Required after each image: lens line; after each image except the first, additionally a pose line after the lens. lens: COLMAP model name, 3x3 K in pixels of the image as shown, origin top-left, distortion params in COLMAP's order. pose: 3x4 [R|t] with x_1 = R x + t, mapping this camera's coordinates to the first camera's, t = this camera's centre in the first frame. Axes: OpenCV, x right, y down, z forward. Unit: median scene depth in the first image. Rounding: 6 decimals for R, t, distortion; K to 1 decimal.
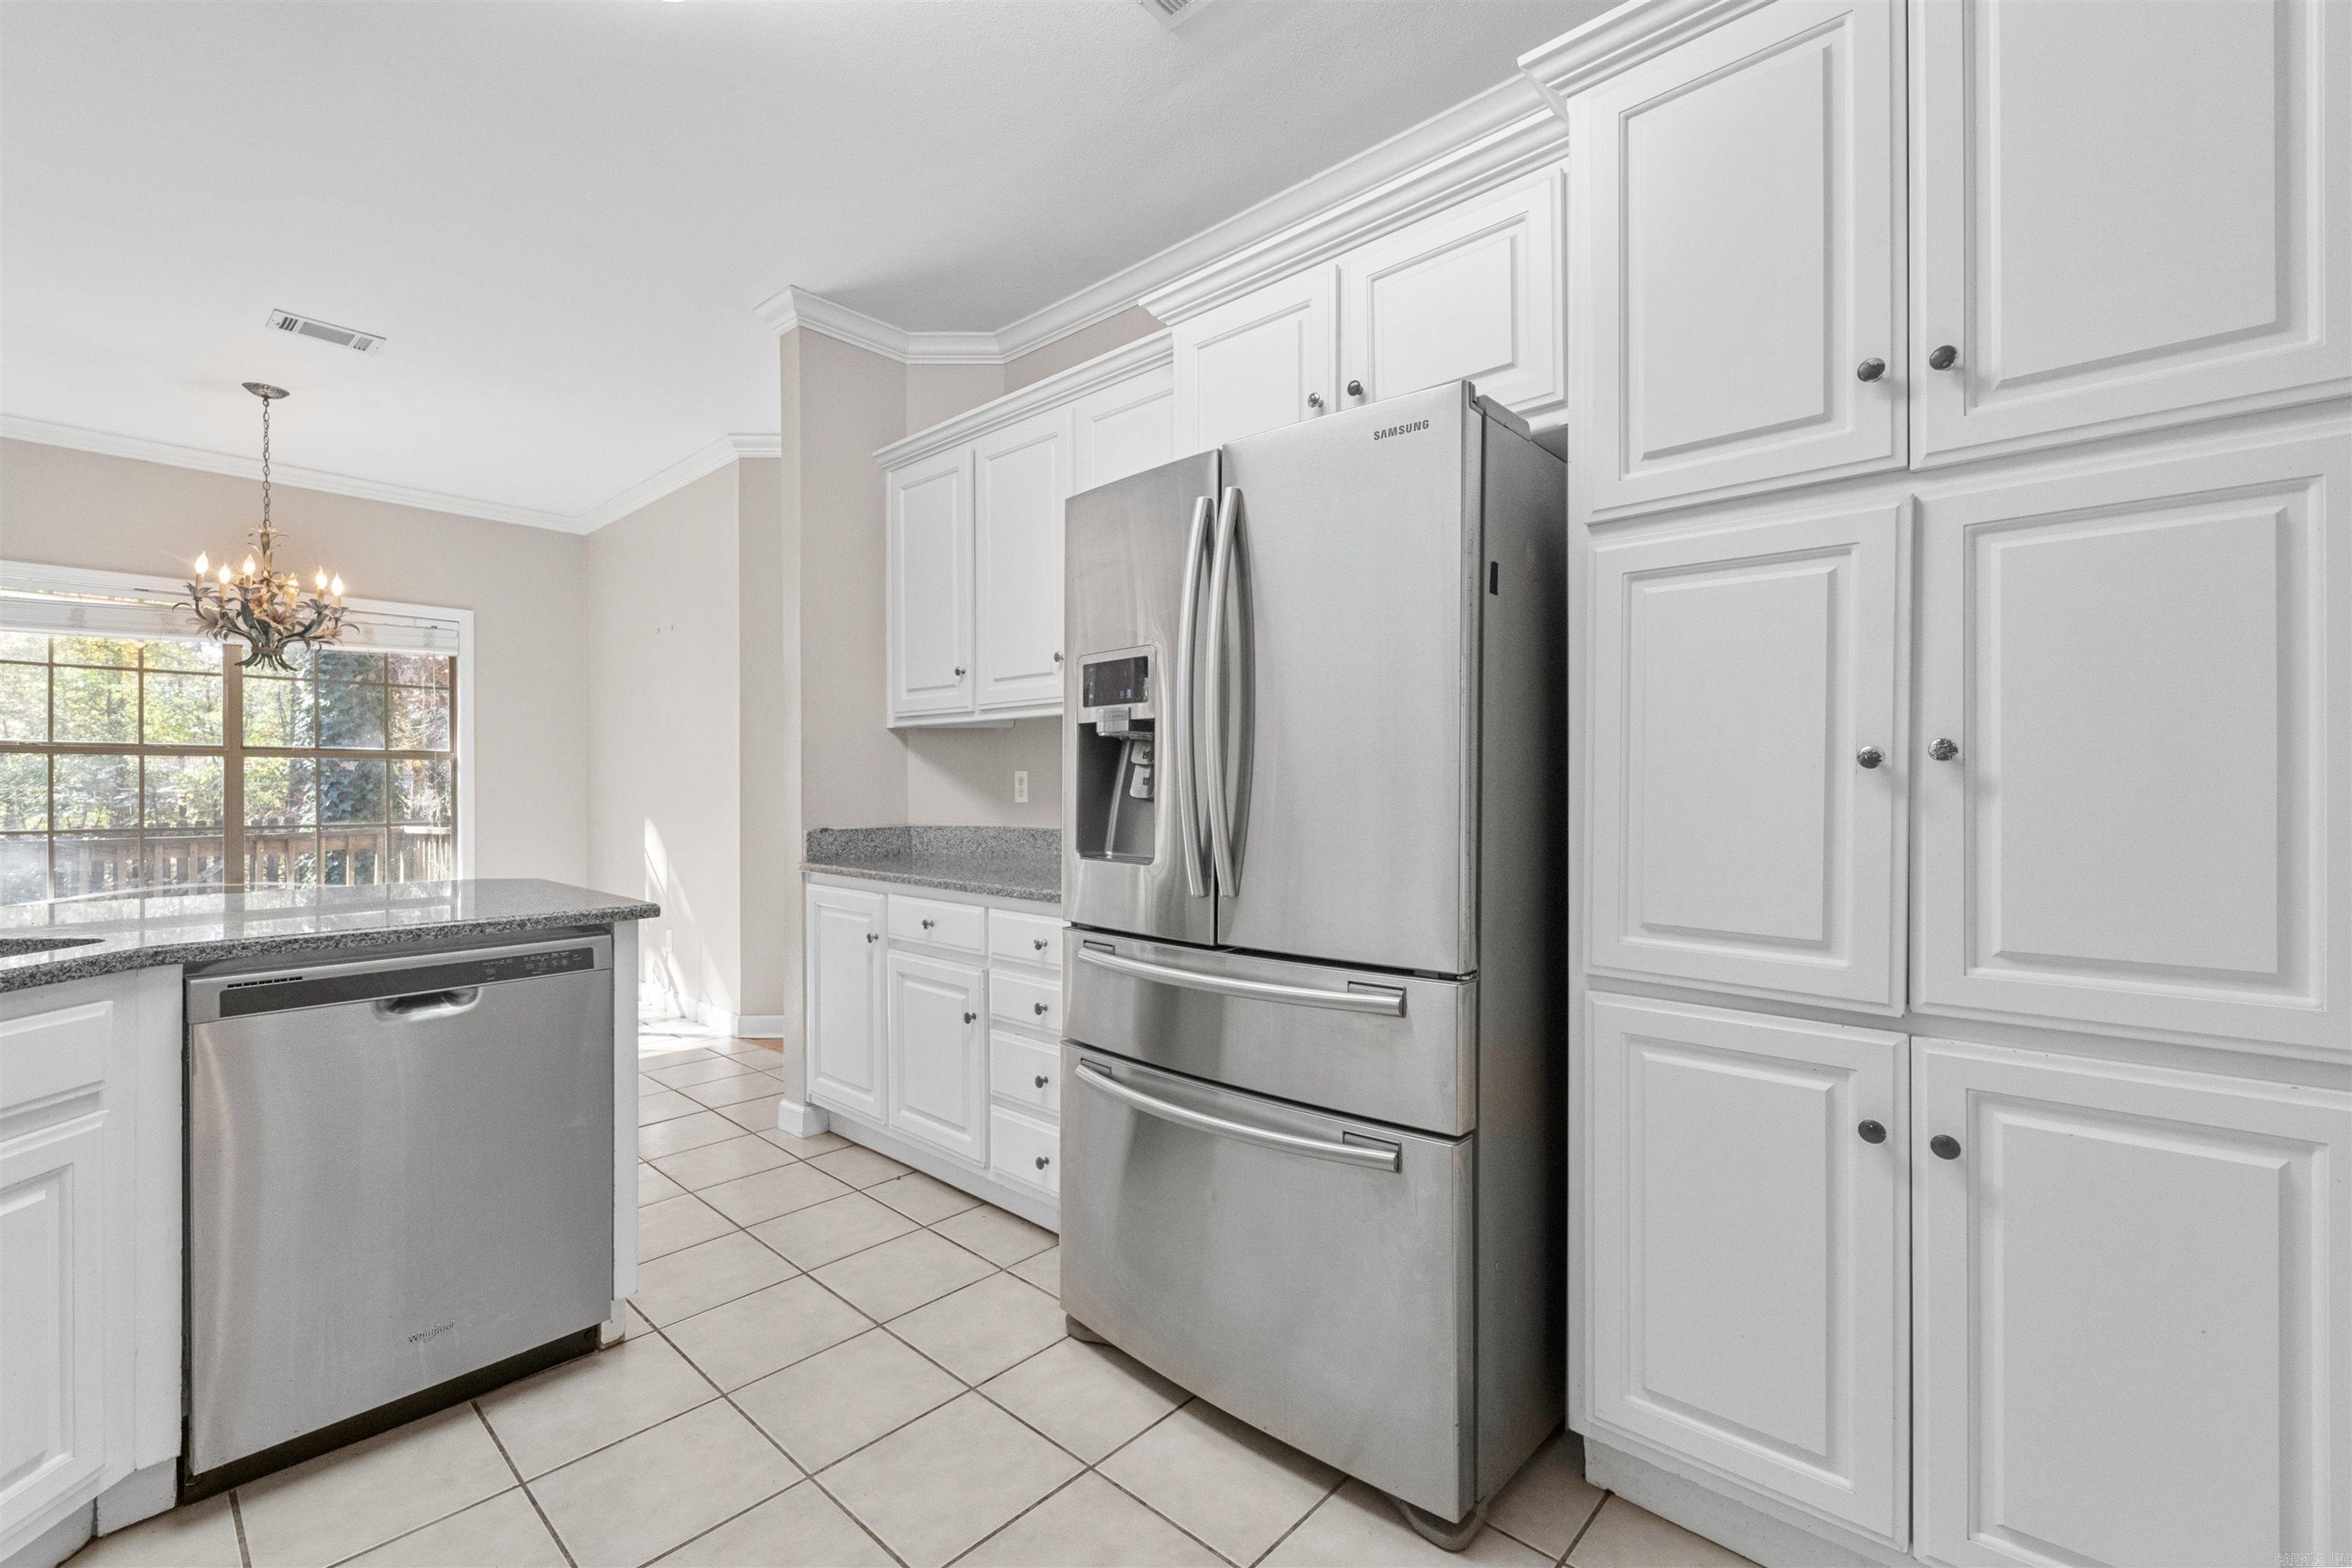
lens RADIAL K [[961.8, 0, 1173.8], [0, 961.8, 791.8], [0, 0, 1]] dist [0.003079, -0.002420]
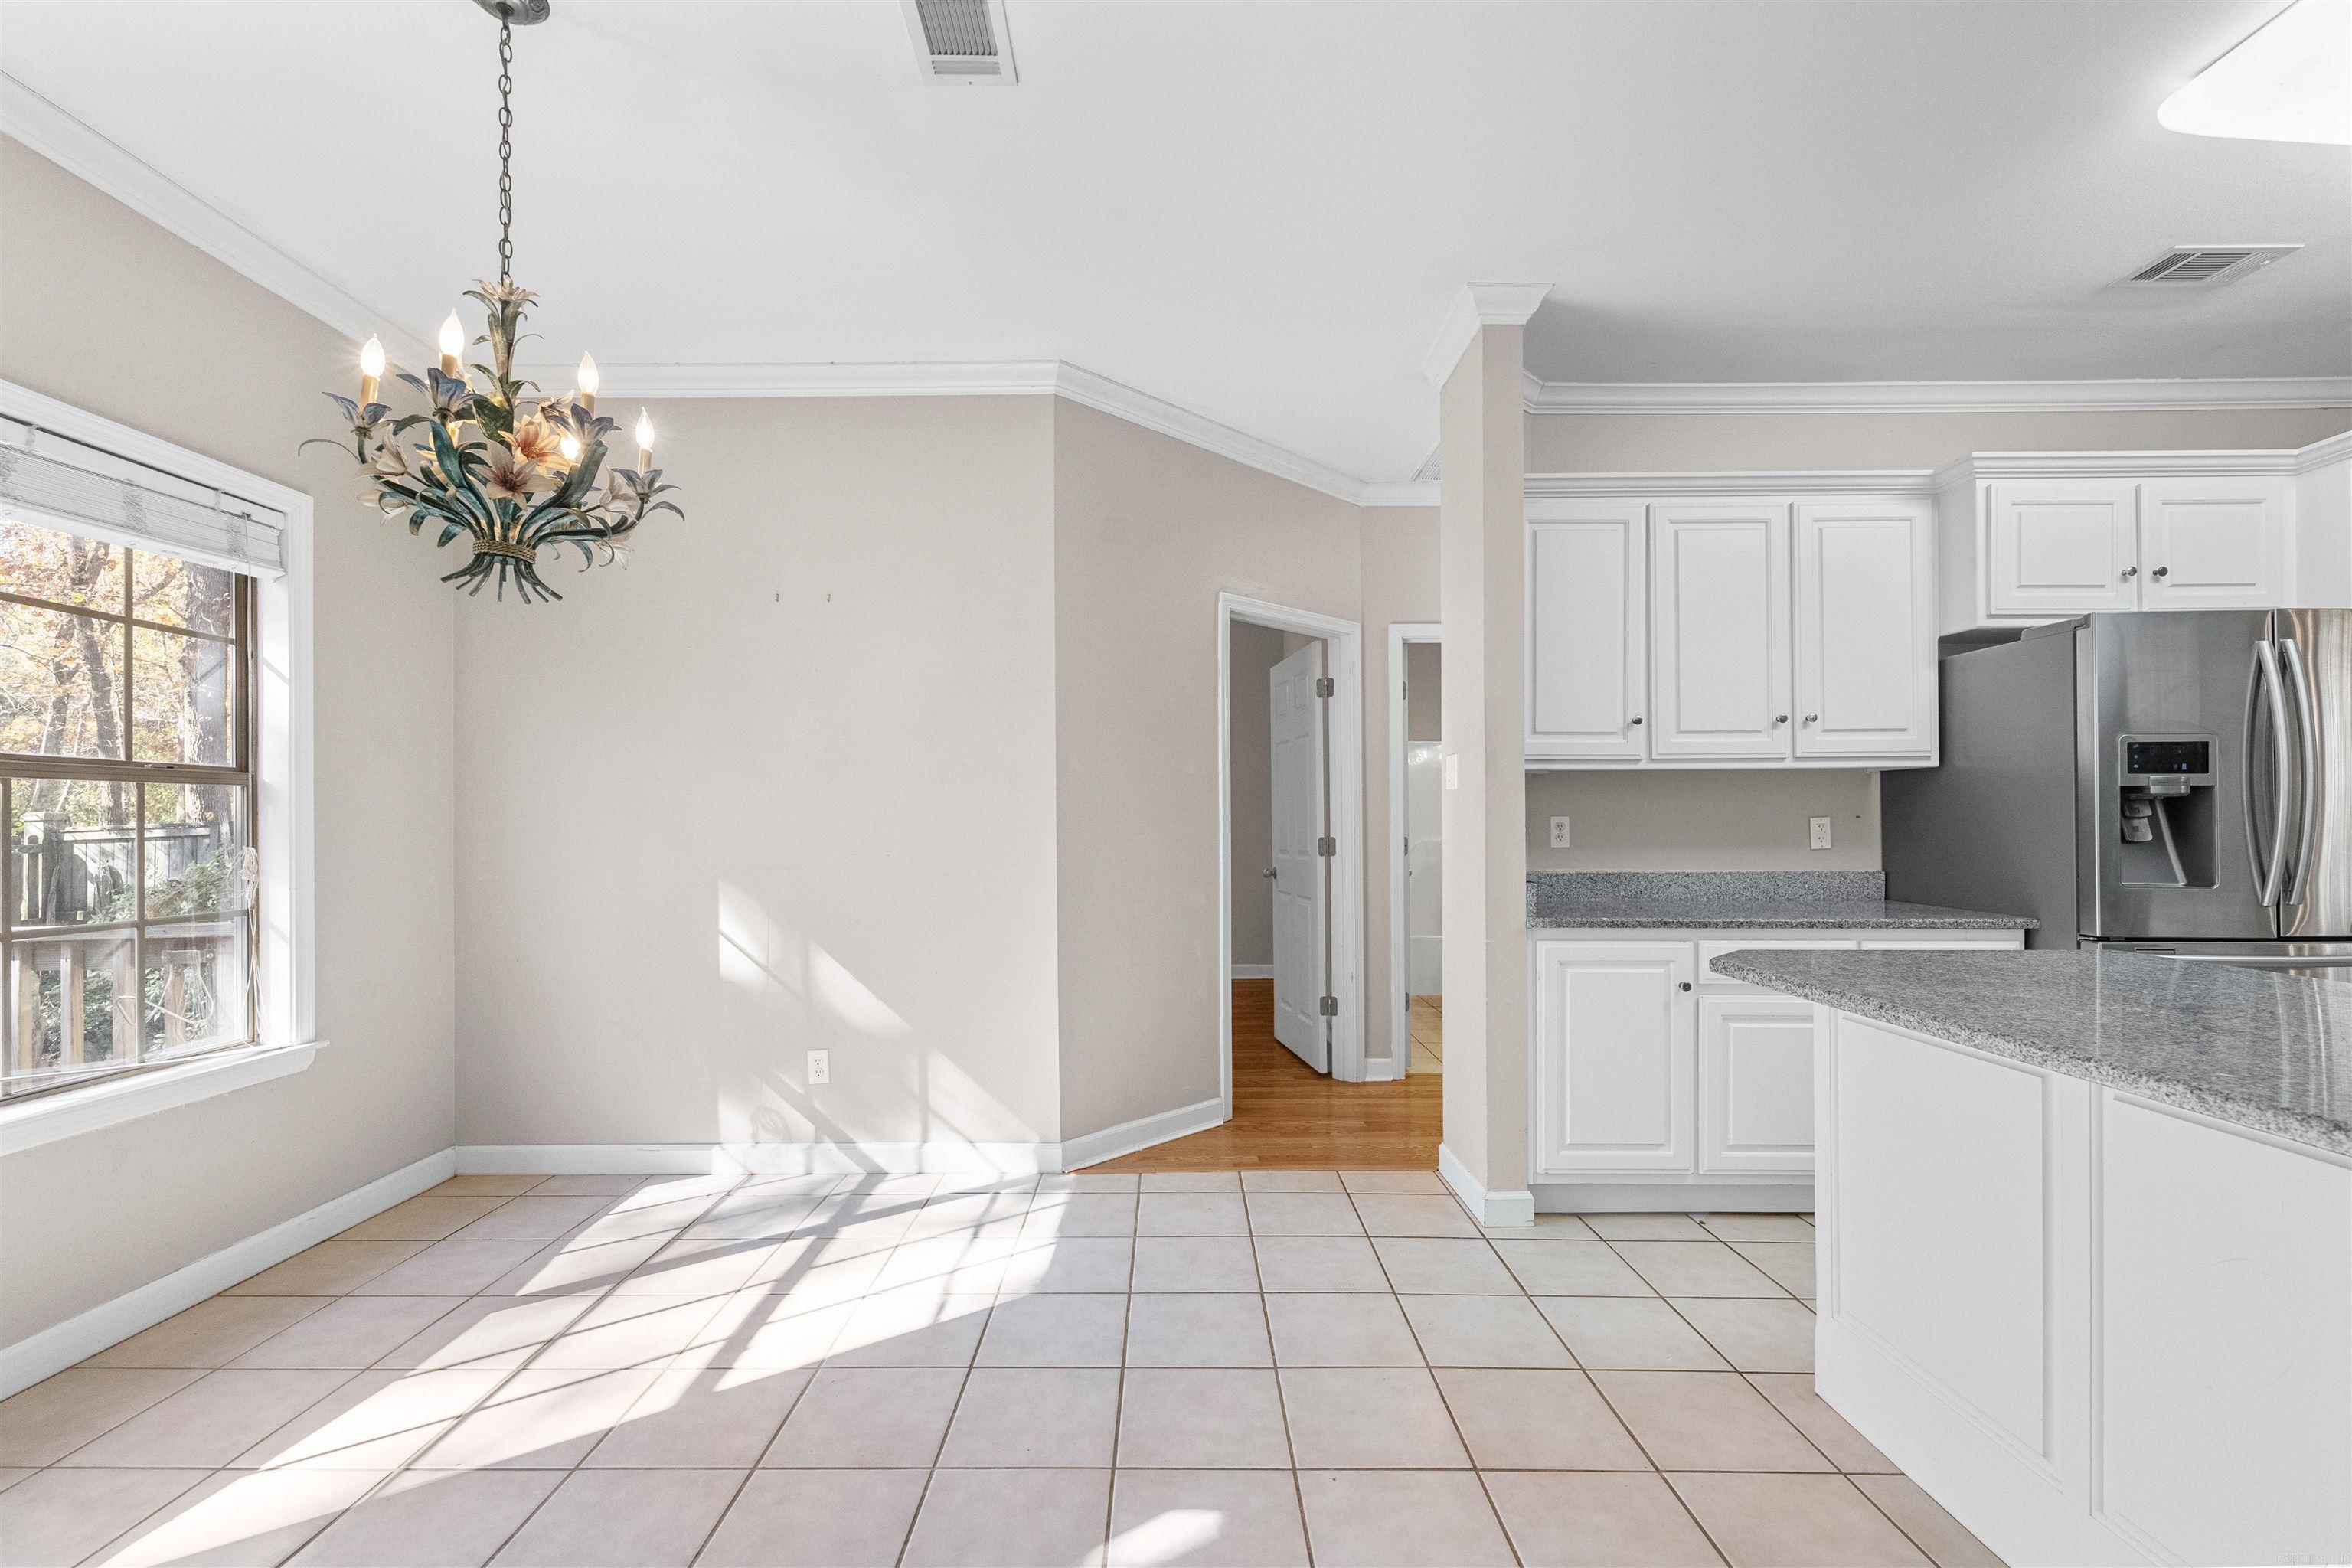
lens RADIAL K [[961.8, 0, 1148.9], [0, 961.8, 809.6], [0, 0, 1]] dist [0.003079, -0.002420]
pose [[0.753899, 0.005089, 0.656971, -1.929667], [0.007569, 0.999836, -0.016430, -0.026000], [-0.656947, 0.017359, 0.753737, 0.861926]]
